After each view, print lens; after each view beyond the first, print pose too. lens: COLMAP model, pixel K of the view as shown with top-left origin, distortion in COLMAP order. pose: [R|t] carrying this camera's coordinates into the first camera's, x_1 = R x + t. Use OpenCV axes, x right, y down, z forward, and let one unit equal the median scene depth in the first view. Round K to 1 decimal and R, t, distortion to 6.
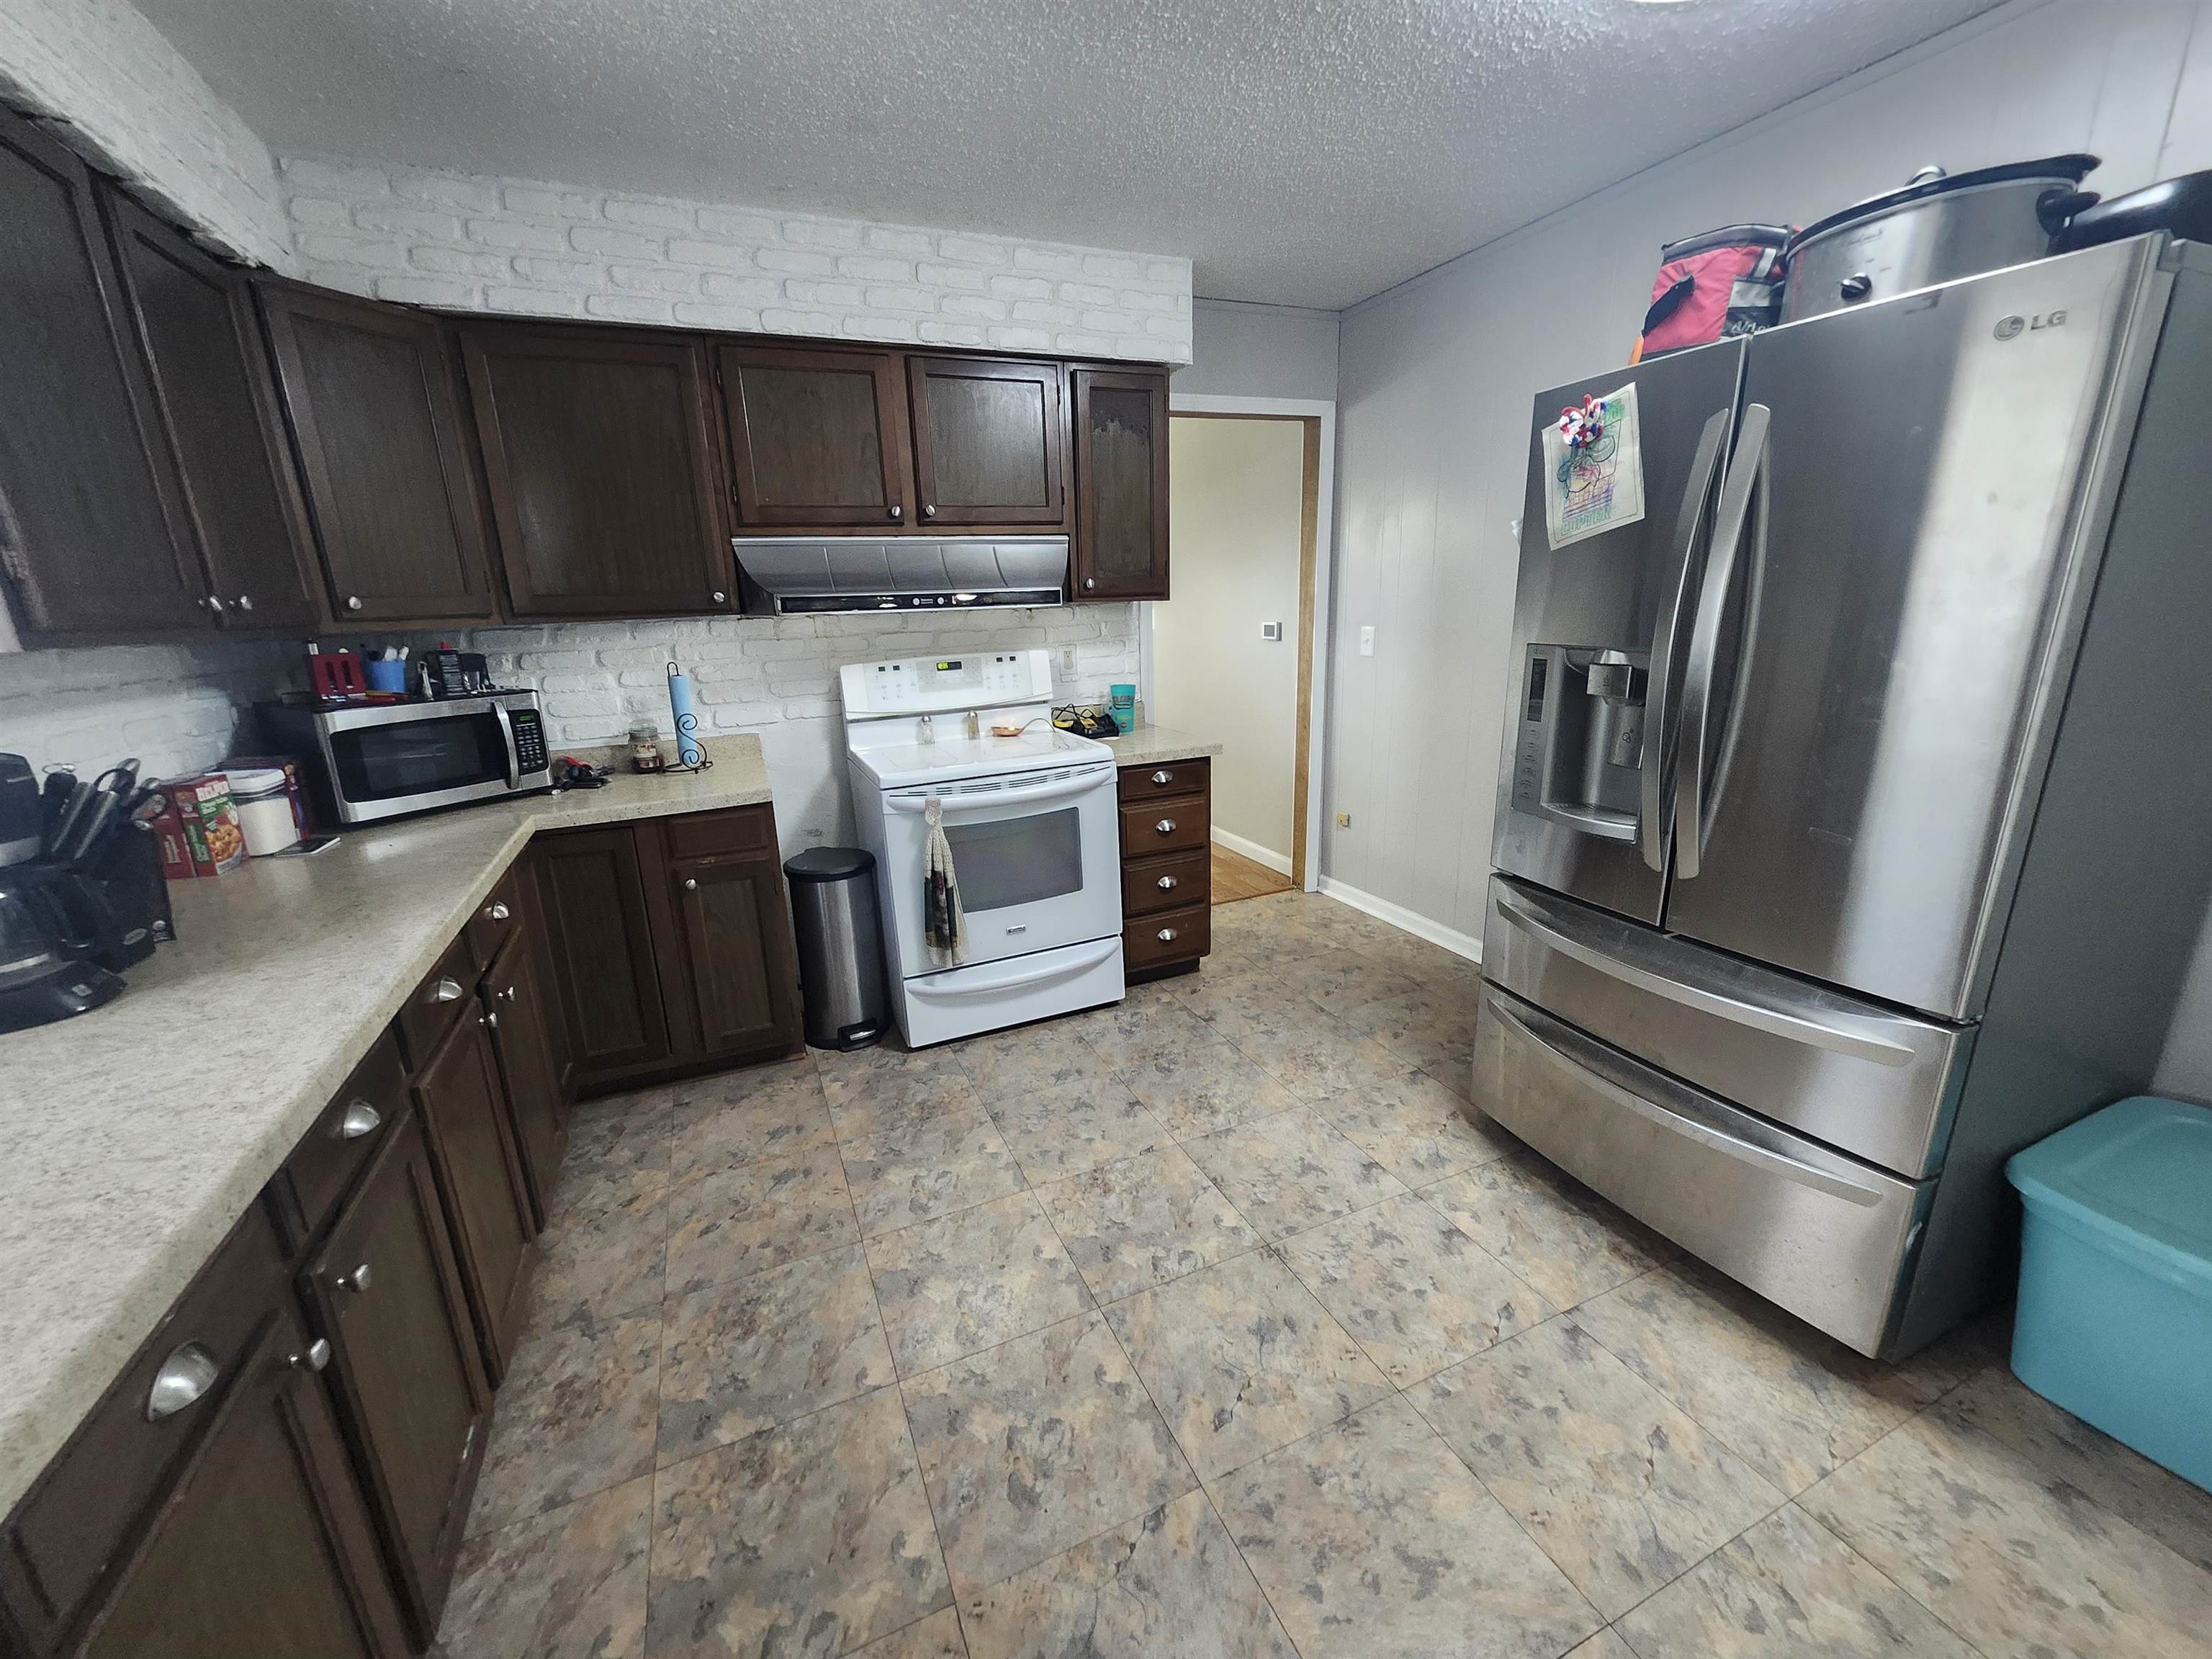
lens RADIAL K [[865.9, 0, 1091.0], [0, 865.9, 830.4], [0, 0, 1]] dist [0.000525, -0.000218]
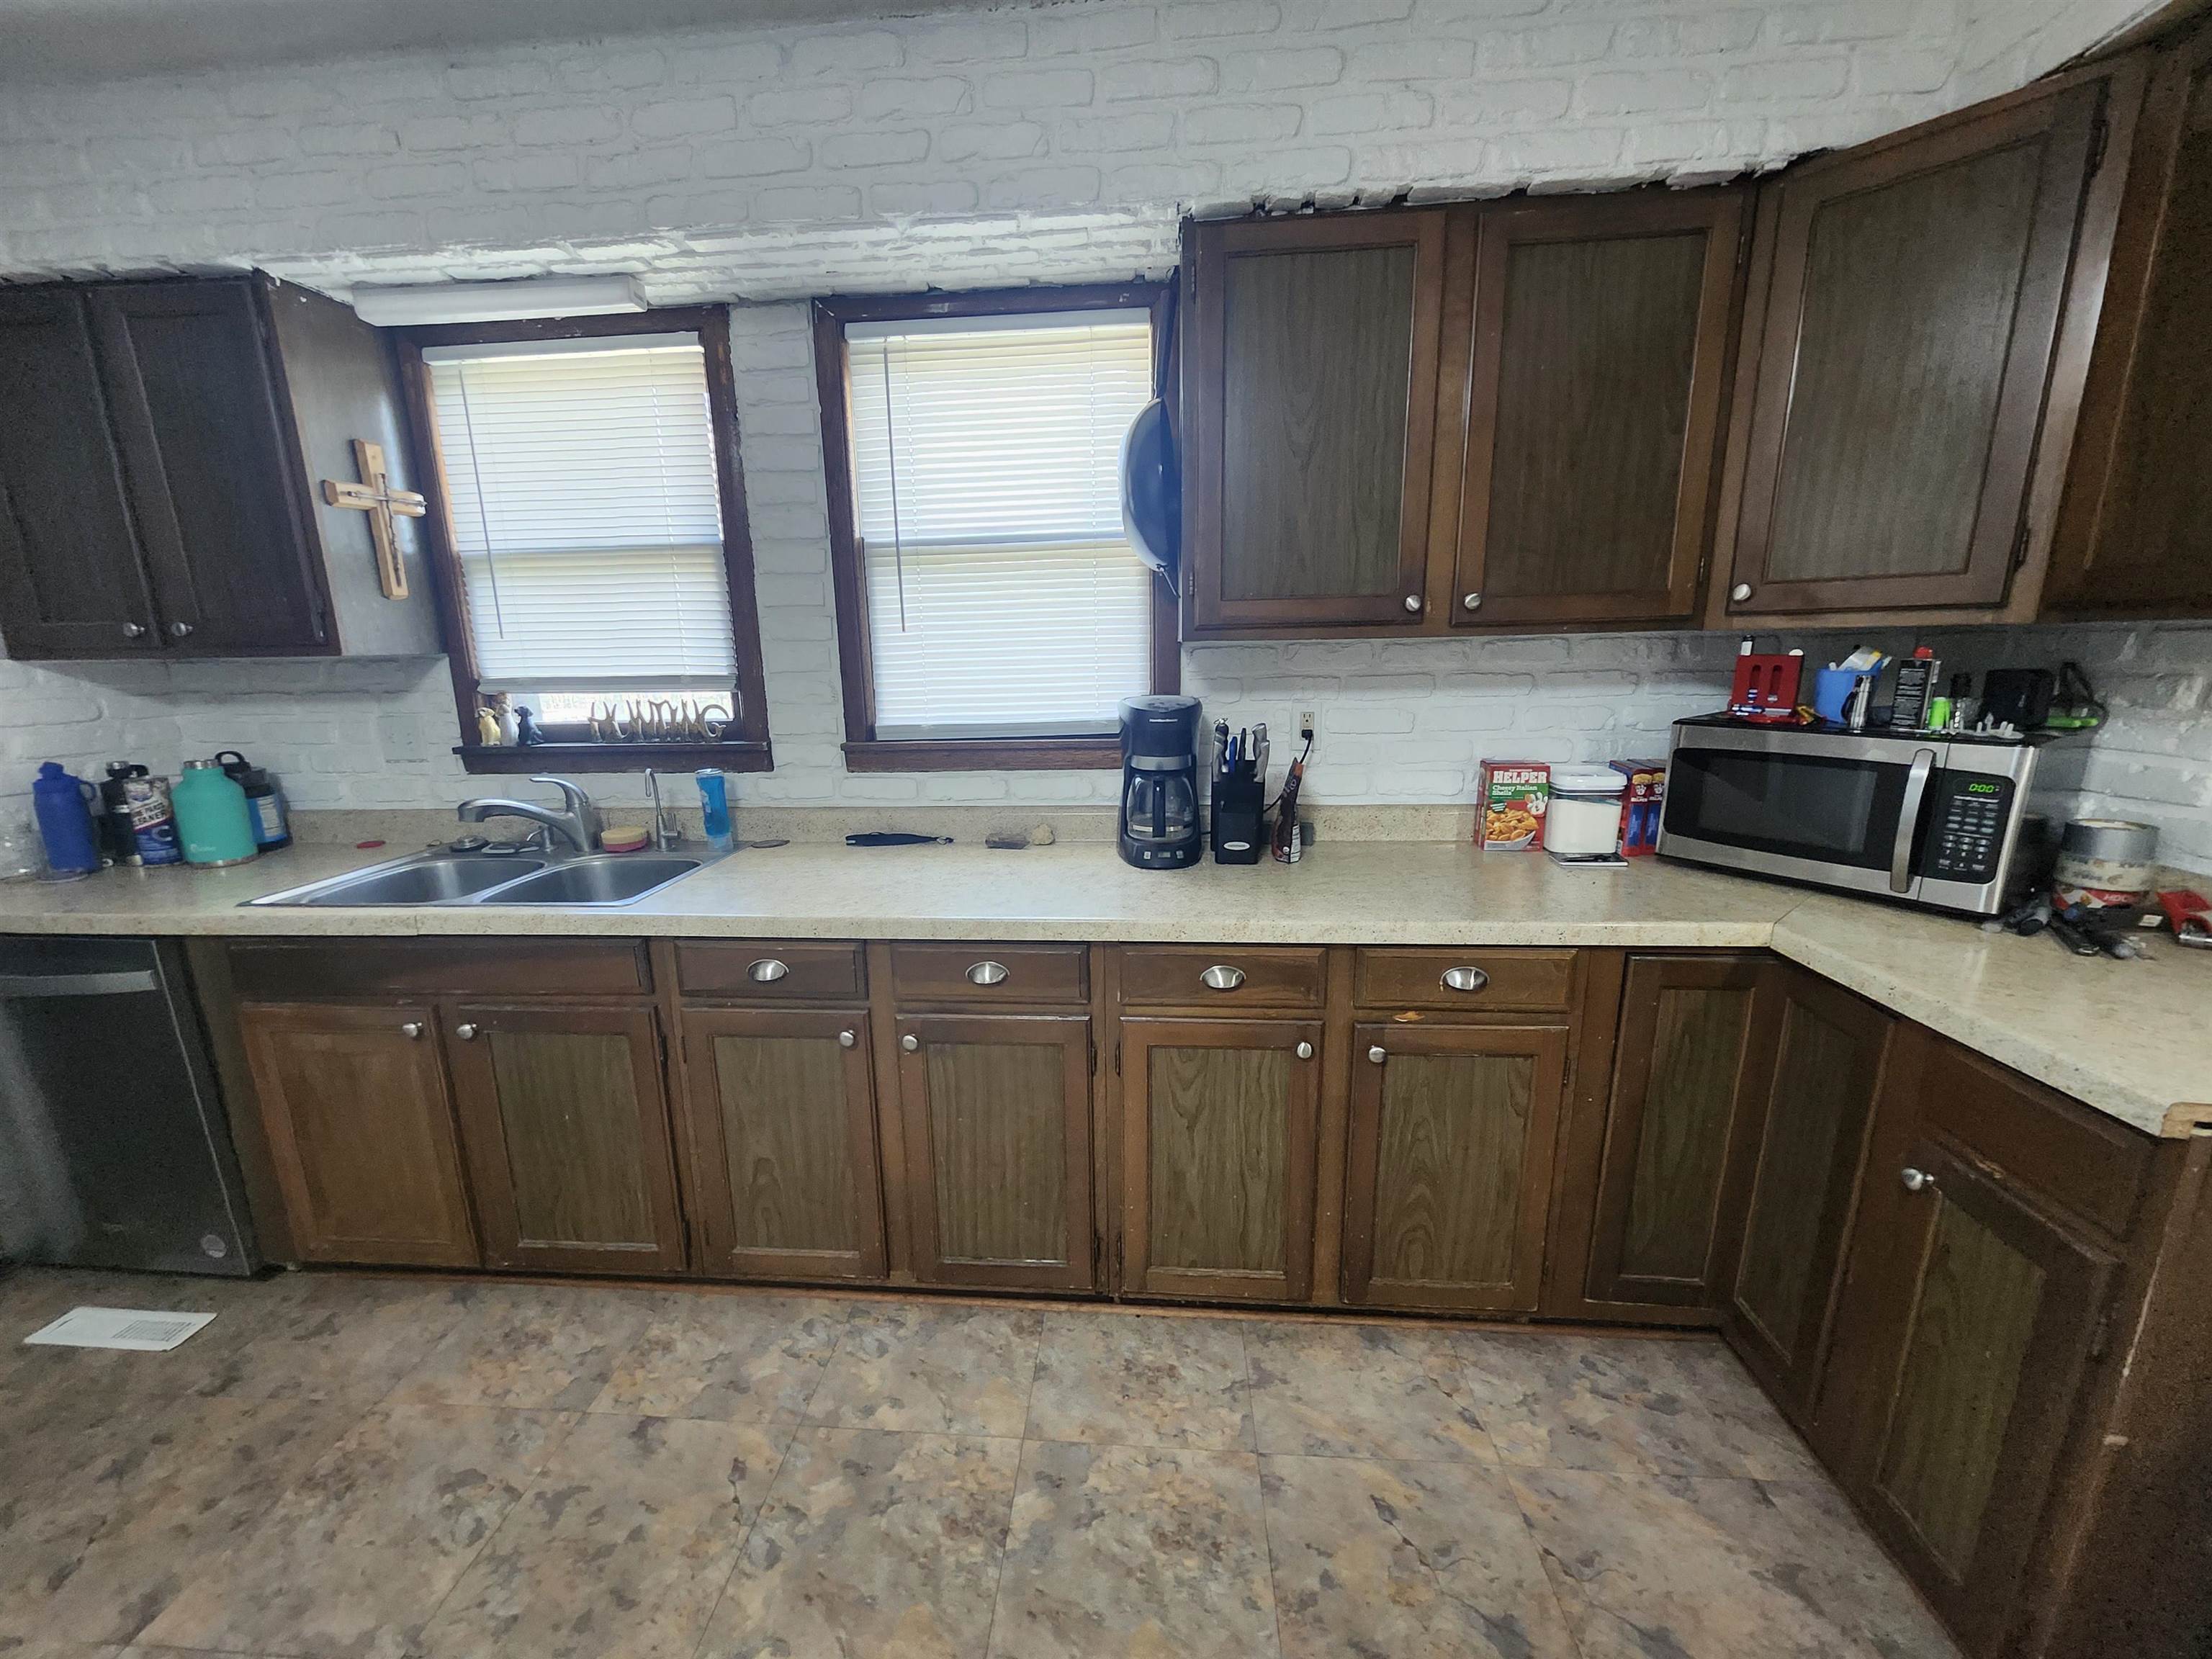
lens RADIAL K [[865.9, 0, 1084.2], [0, 865.9, 834.9], [0, 0, 1]] dist [0.000525, -0.000218]
pose [[-0.470178, 0.232342, -0.851440, 0.144855], [-0.191729, 0.914797, 0.355508, -0.247561], [0.861494, 0.330398, -0.385571, 0.942560]]
